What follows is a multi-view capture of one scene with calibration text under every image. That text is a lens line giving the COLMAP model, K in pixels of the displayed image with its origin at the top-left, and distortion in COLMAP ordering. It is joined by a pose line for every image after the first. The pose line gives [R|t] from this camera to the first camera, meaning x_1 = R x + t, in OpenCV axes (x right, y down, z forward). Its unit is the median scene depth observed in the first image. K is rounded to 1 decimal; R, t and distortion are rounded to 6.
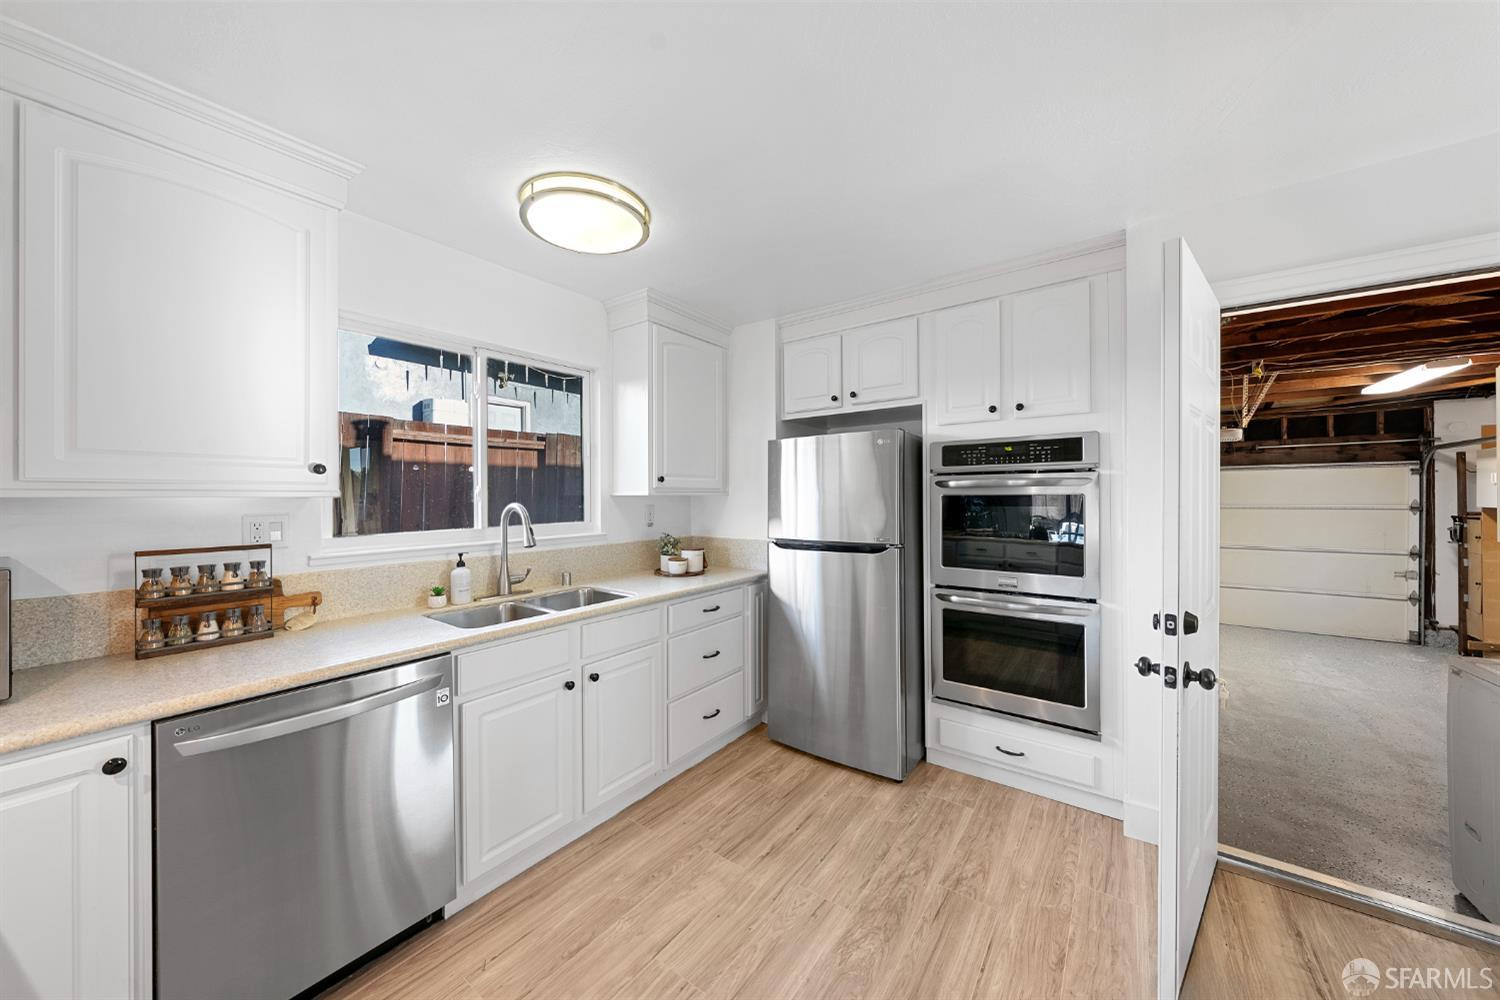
lens RADIAL K [[529.8, 0, 750.0], [0, 529.8, 500.0], [0, 0, 1]] dist [-0.001023, -0.000177]
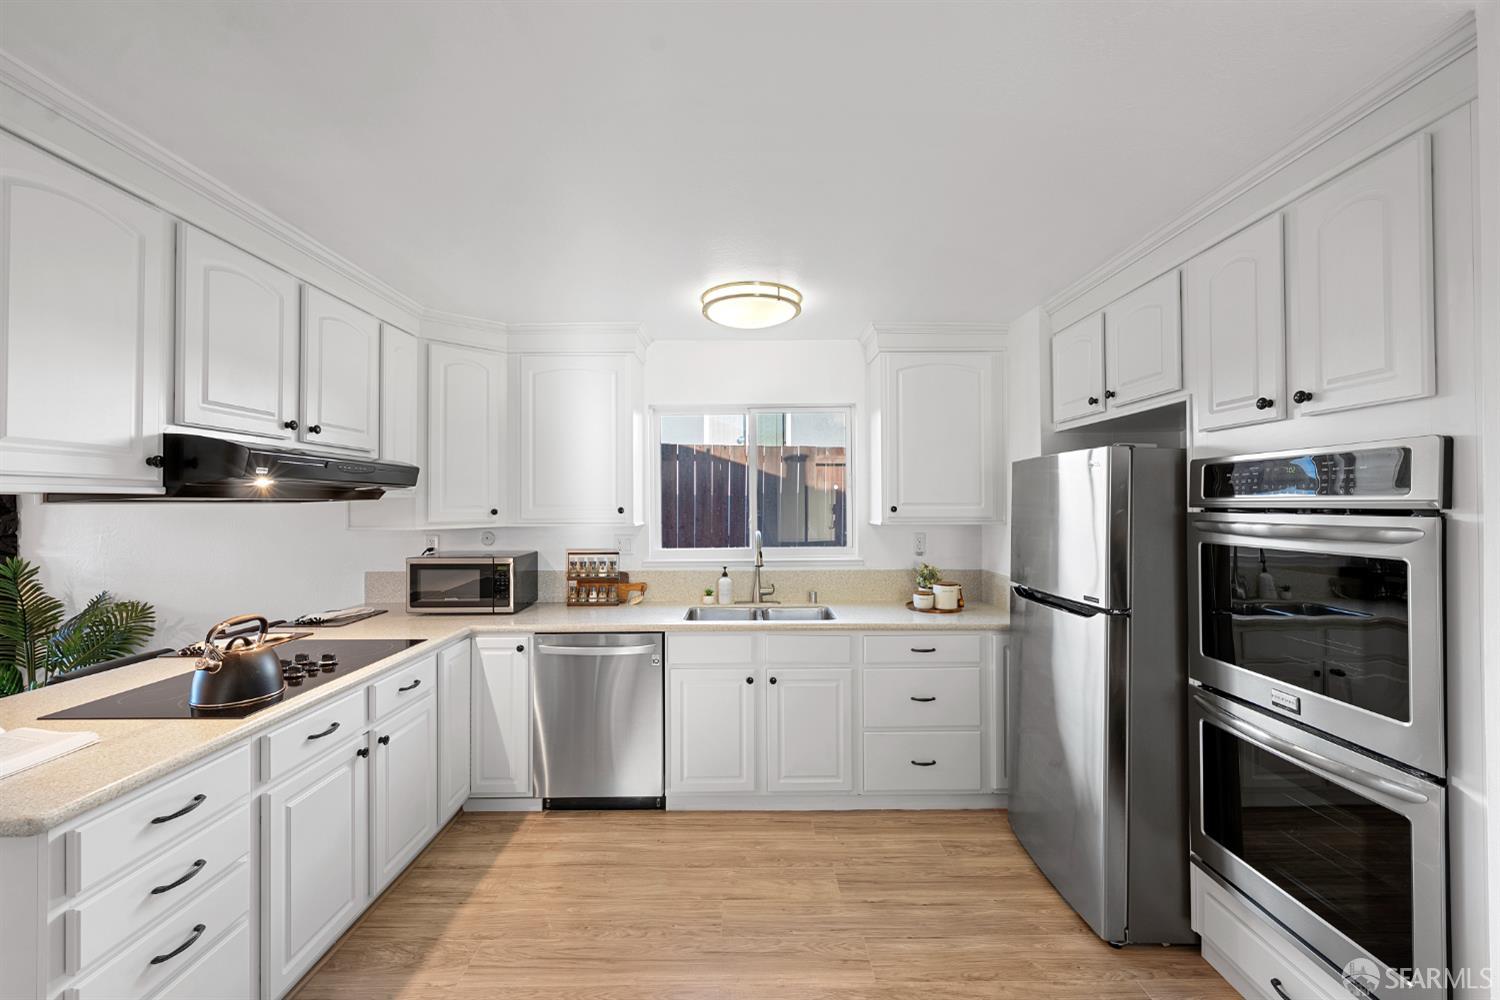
lens RADIAL K [[629.7, 0, 750.0], [0, 629.7, 500.0], [0, 0, 1]] dist [-0.002134, -0.000037]
pose [[0.567849, 0.002866, -0.823128, 0.843256], [-0.002970, 0.999995, 0.001433, -0.074357], [0.823128, 0.001631, 0.567854, 0.150230]]
